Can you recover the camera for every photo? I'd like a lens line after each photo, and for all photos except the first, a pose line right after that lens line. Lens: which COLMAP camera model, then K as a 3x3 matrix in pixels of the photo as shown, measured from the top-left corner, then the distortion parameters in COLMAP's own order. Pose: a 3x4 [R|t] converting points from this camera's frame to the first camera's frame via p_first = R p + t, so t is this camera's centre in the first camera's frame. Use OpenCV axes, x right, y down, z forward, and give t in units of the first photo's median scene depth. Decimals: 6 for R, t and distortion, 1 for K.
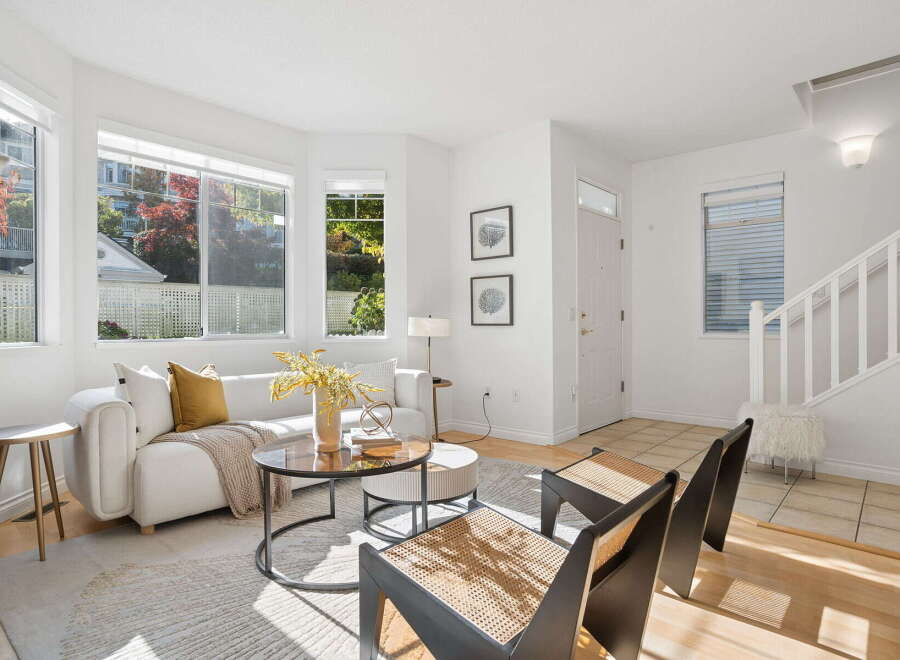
lens RADIAL K [[516.9, 0, 454.2], [0, 516.9, 328.1], [0, 0, 1]] dist [-0.052244, 0.034201]
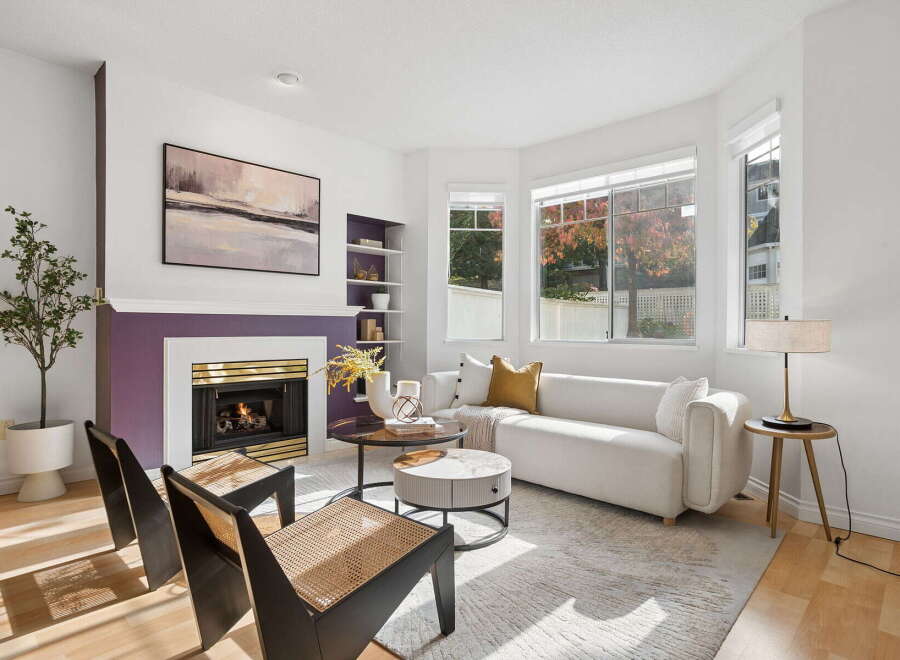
lens RADIAL K [[516.9, 0, 446.6], [0, 516.9, 332.1], [0, 0, 1]] dist [-0.052244, 0.034201]
pose [[-0.037852, 0.015485, -0.999163, 0.541851], [-0.008407, 0.999840, 0.015814, -0.011396], [0.999248, 0.008999, -0.037716, 0.598193]]
